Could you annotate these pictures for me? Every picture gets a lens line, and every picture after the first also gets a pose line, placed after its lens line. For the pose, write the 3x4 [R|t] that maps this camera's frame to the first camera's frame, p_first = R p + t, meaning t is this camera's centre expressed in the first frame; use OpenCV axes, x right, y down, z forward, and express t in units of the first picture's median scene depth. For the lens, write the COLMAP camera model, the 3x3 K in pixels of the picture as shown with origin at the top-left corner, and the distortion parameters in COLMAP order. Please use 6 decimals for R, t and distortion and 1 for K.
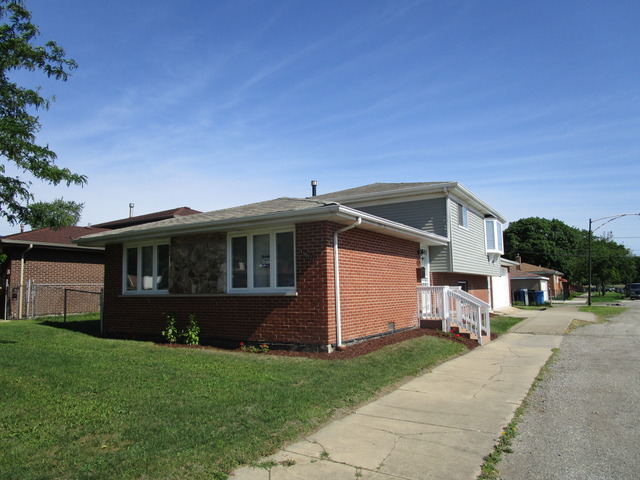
lens RADIAL K [[455.1, 0, 320.0], [0, 455.1, 240.0], [0, 0, 1]] dist [-0.026113, 0.004282]
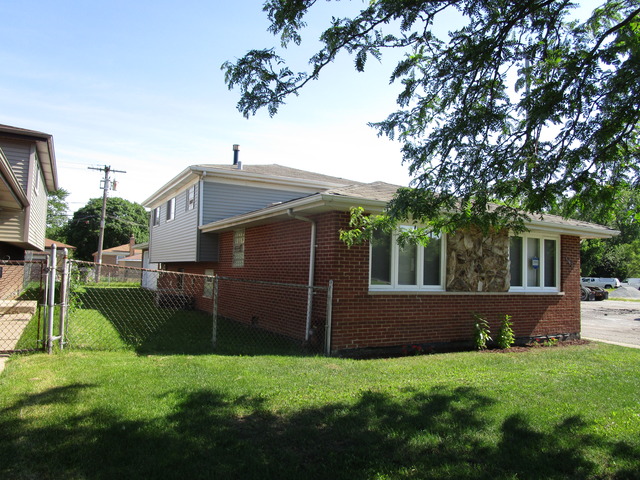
lens RADIAL K [[455.1, 0, 320.0], [0, 455.1, 240.0], [0, 0, 1]] dist [-0.026113, 0.004282]
pose [[0.477956, 0.092458, 0.873504, -1.200669], [-0.135429, 0.990311, -0.030719, 0.086569], [-0.867881, -0.103615, 0.485846, 0.840672]]
